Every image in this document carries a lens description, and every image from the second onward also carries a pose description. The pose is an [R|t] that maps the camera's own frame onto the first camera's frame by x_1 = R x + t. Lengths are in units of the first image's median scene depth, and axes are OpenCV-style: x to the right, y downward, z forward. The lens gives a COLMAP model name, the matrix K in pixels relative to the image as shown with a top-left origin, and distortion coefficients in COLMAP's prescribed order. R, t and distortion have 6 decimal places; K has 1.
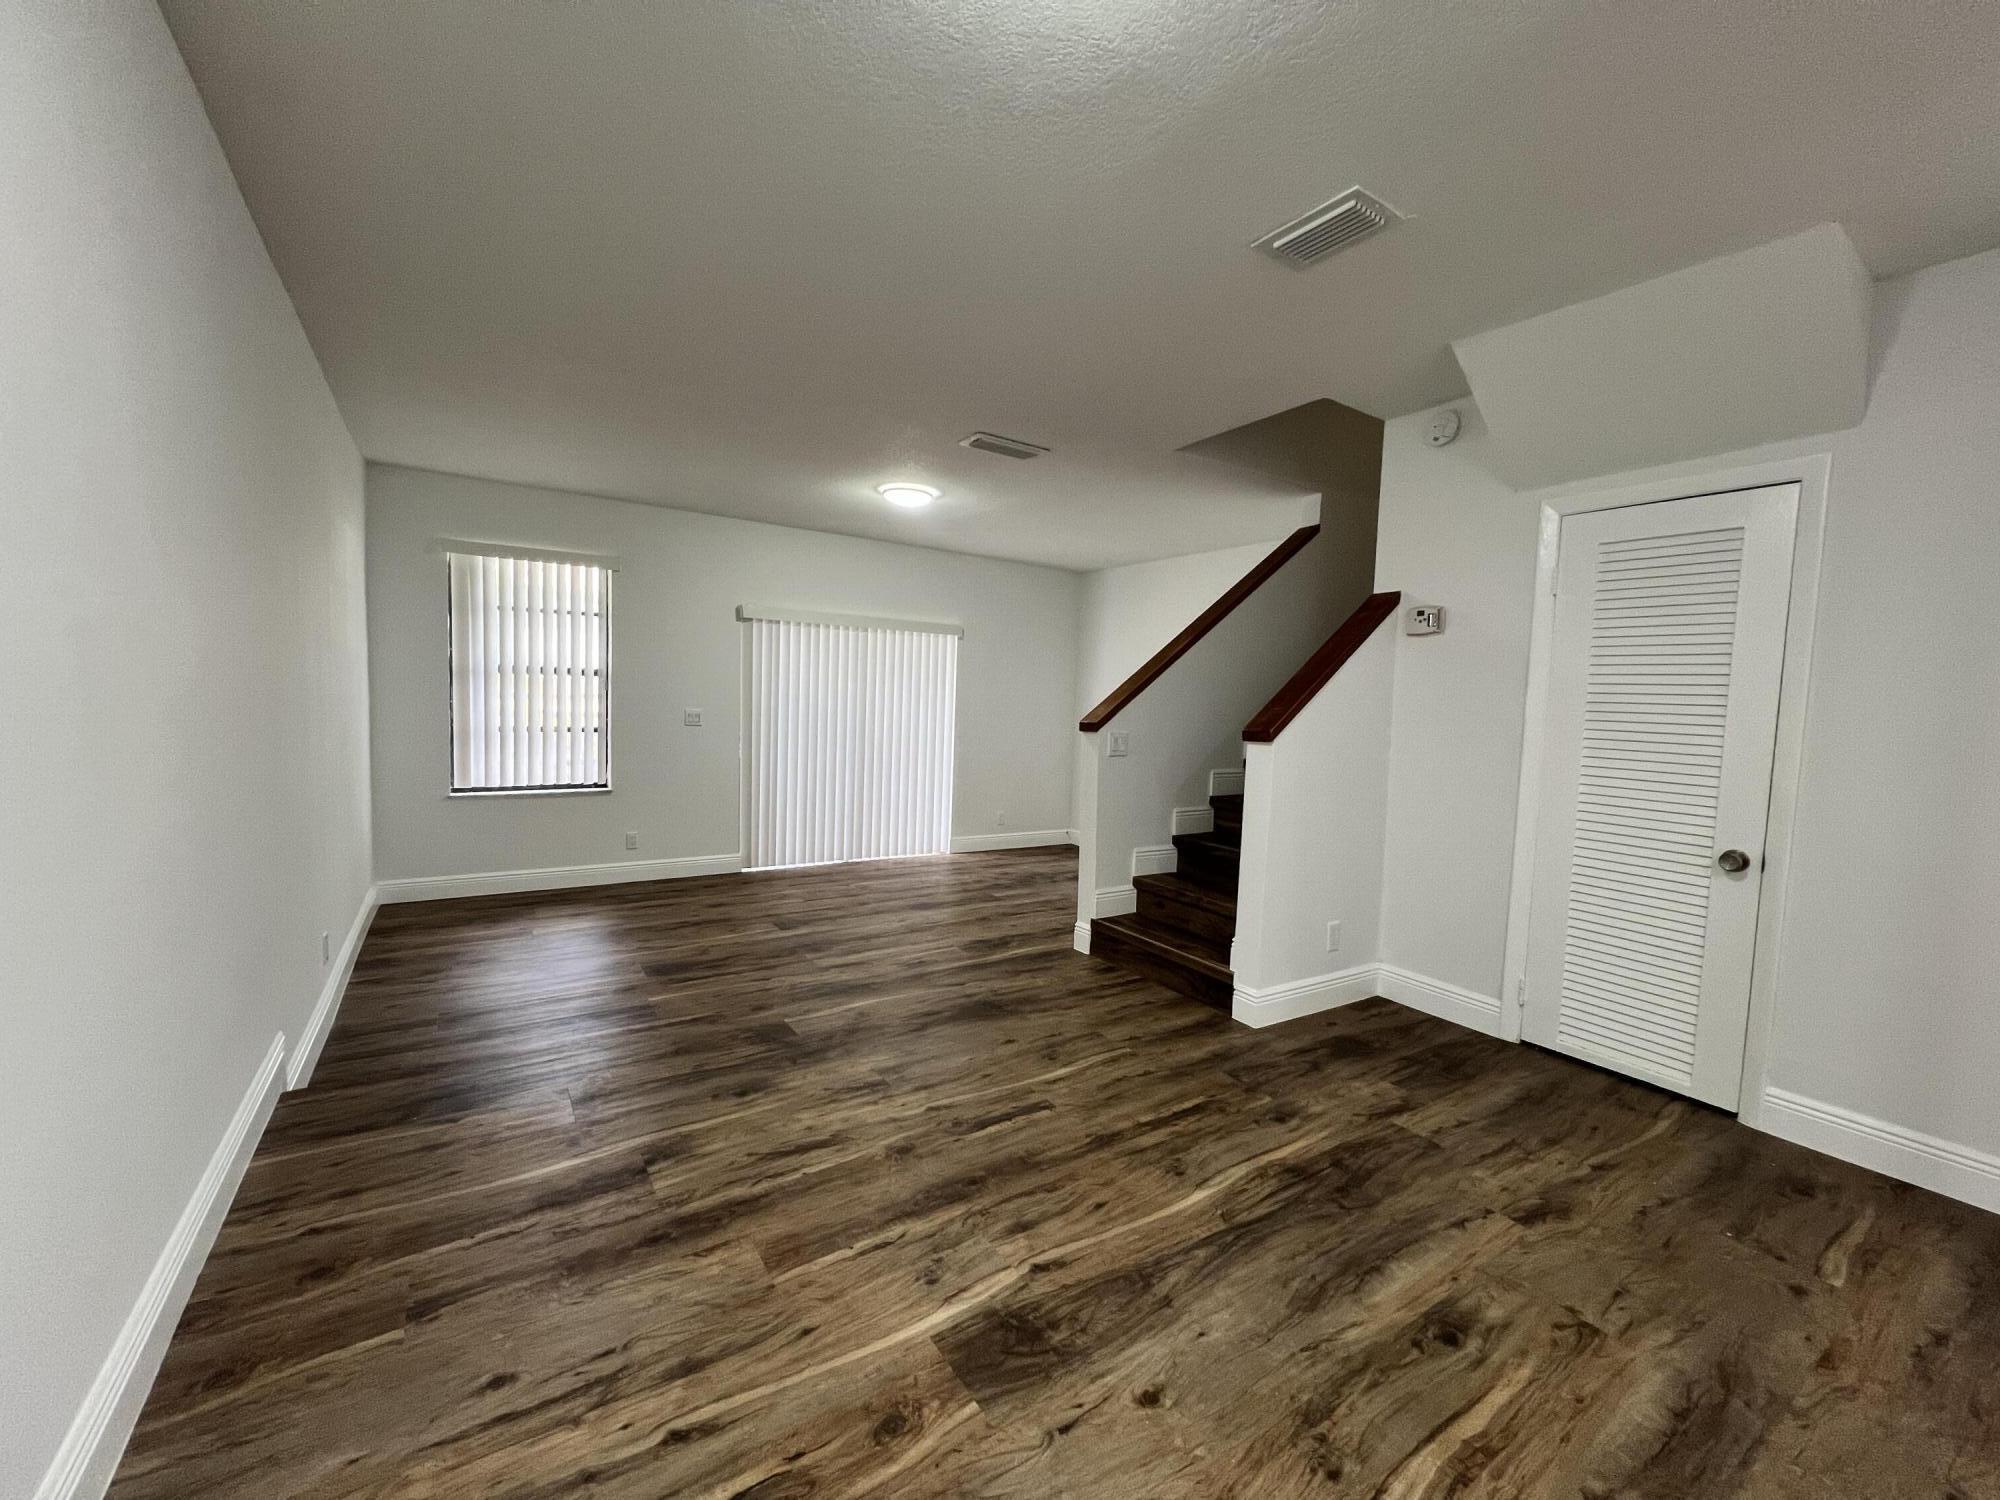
lens RADIAL K [[797.6, 0, 1004.7], [0, 797.6, 757.2], [0, 0, 1]] dist [0.000051, 0.000077]
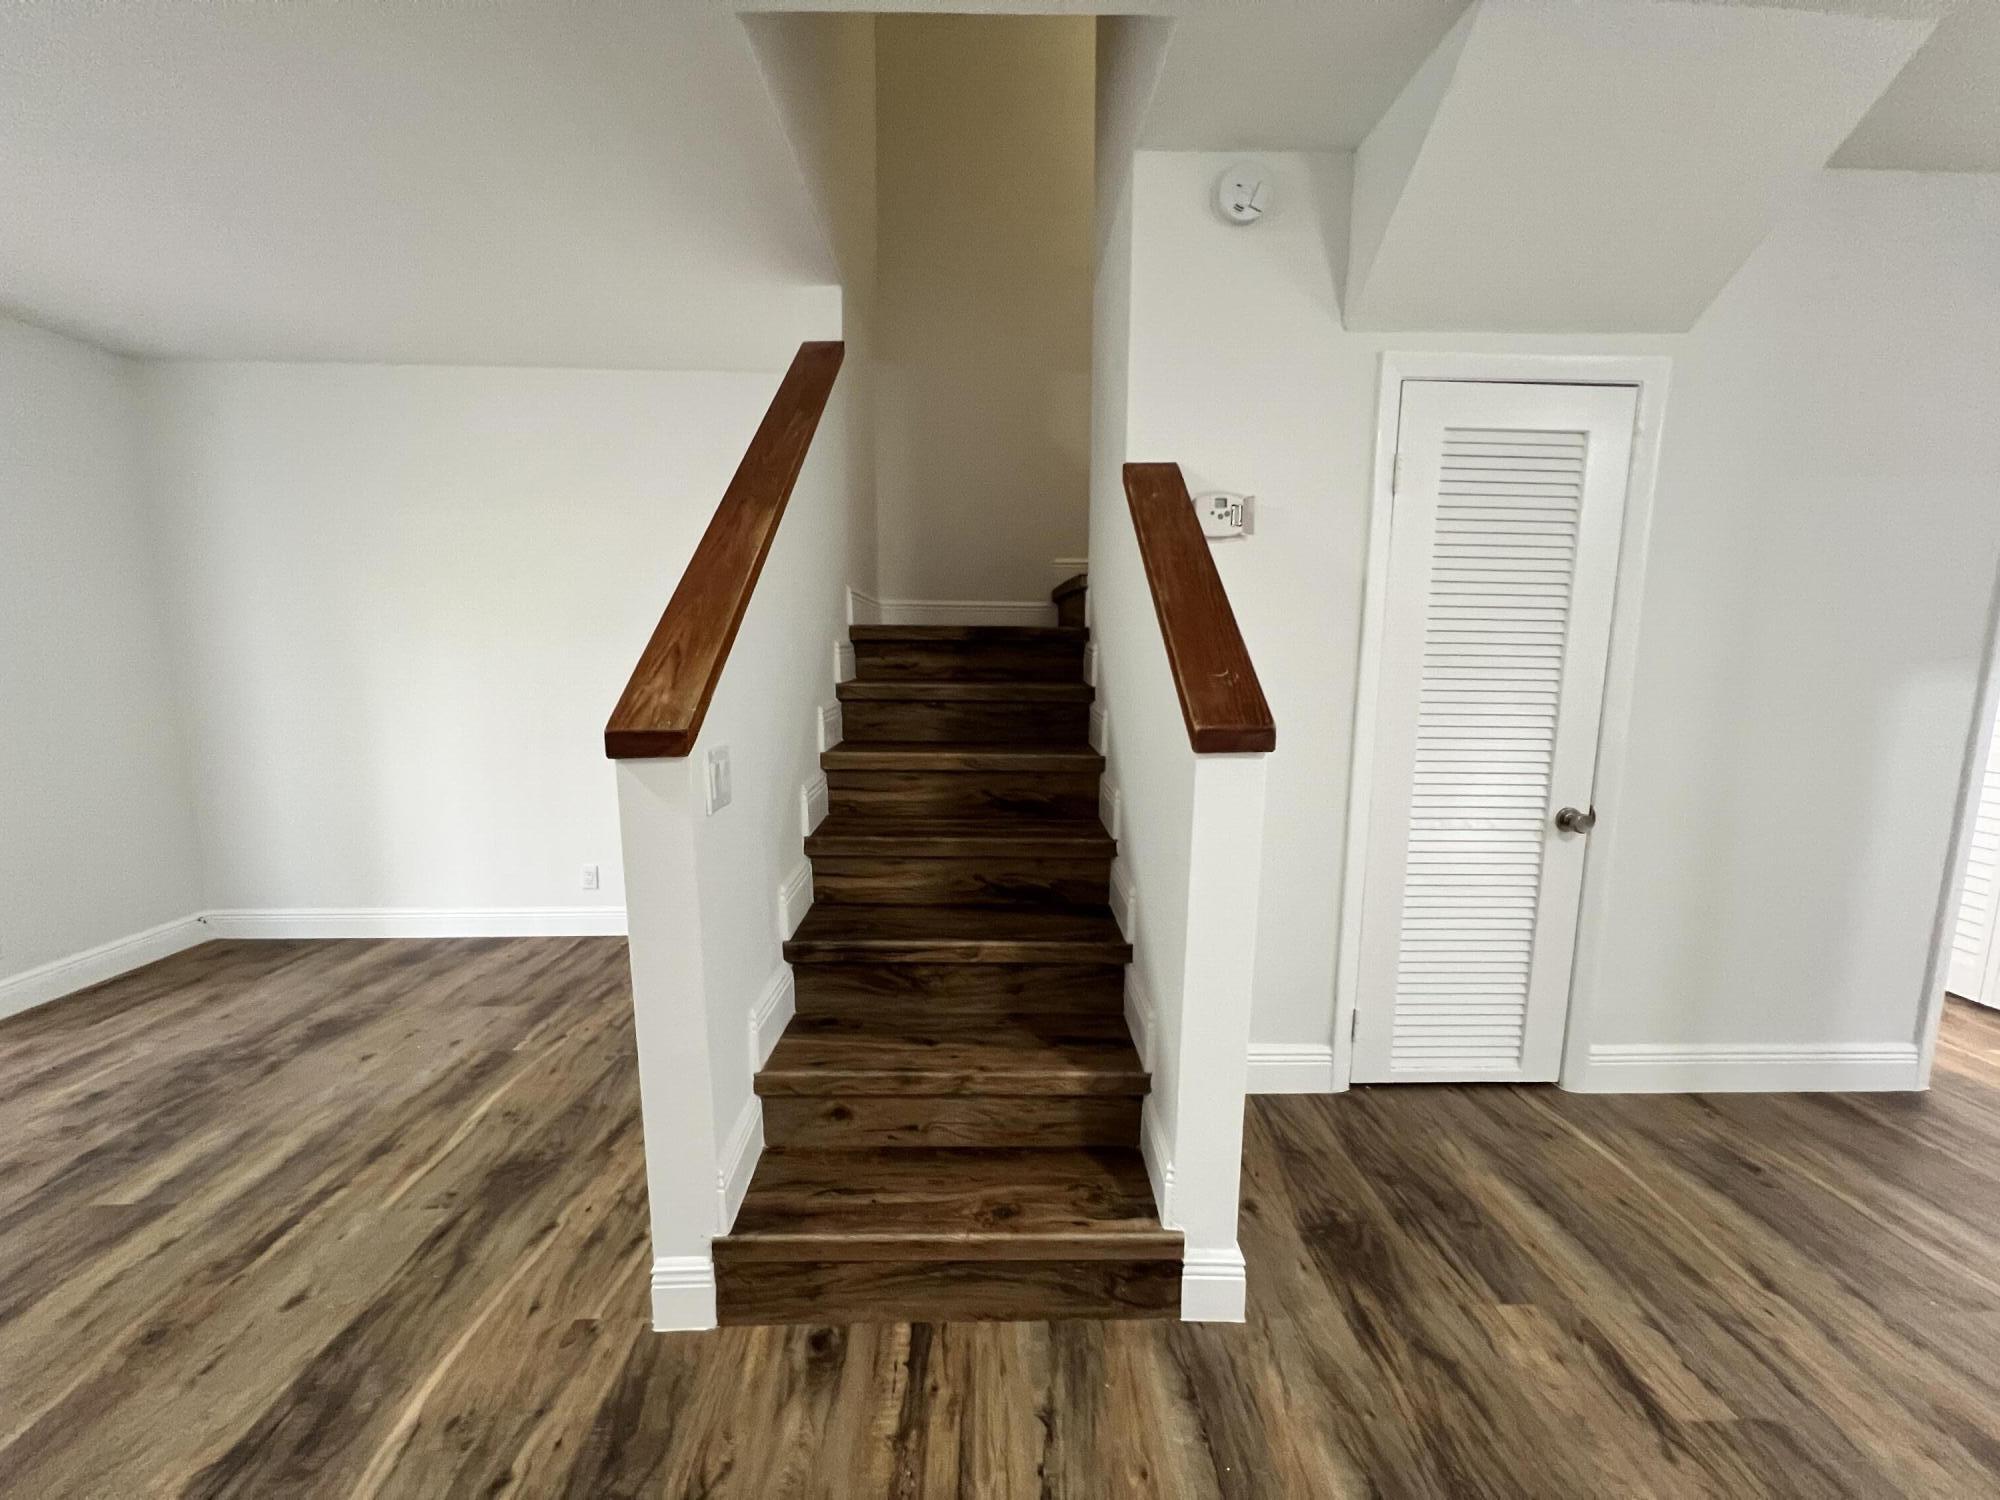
lens RADIAL K [[797.6, 0, 1004.7], [0, 797.6, 757.2], [0, 0, 1]] dist [0.000051, 0.000077]
pose [[0.533381, -0.152996, 0.831924, -0.156027], [0.071568, 0.988142, 0.135841, -0.107888], [-0.842842, -0.012915, 0.538006, 1.069646]]
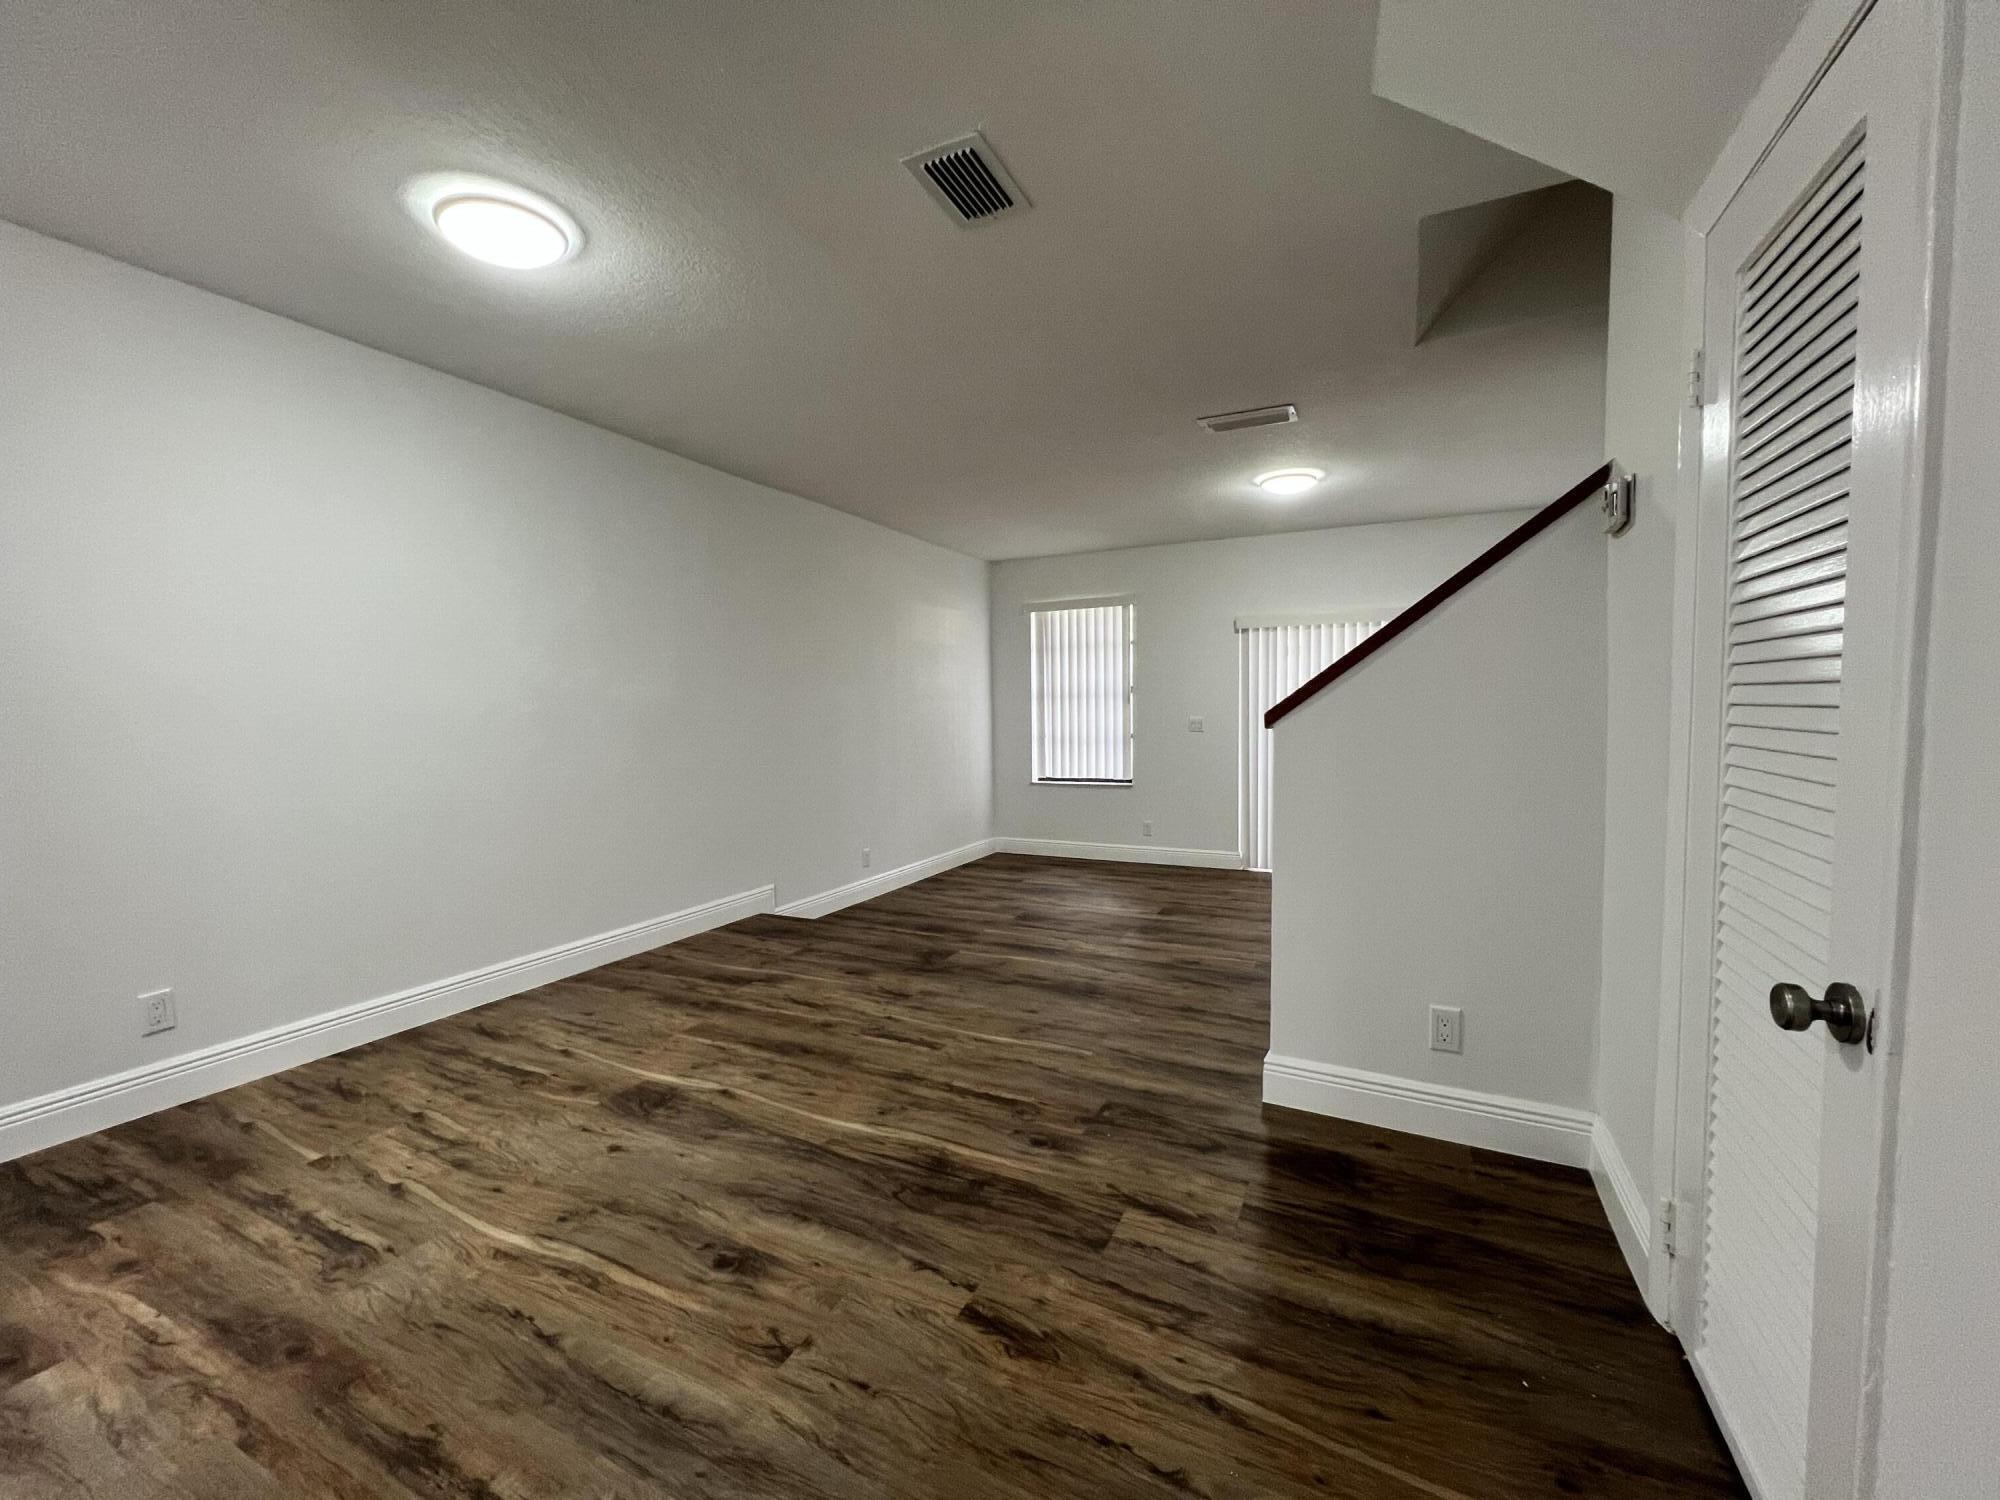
lens RADIAL K [[798.2, 0, 1002.4], [0, 798.2, 756.5], [0, 0, 1]] dist [-0.001556, 0.000124]
pose [[0.505415, 0.008866, -0.862831, 1.051571], [-0.029121, 0.999553, -0.006787, 0.025588], [0.862385, 0.028557, 0.505447, 0.478185]]
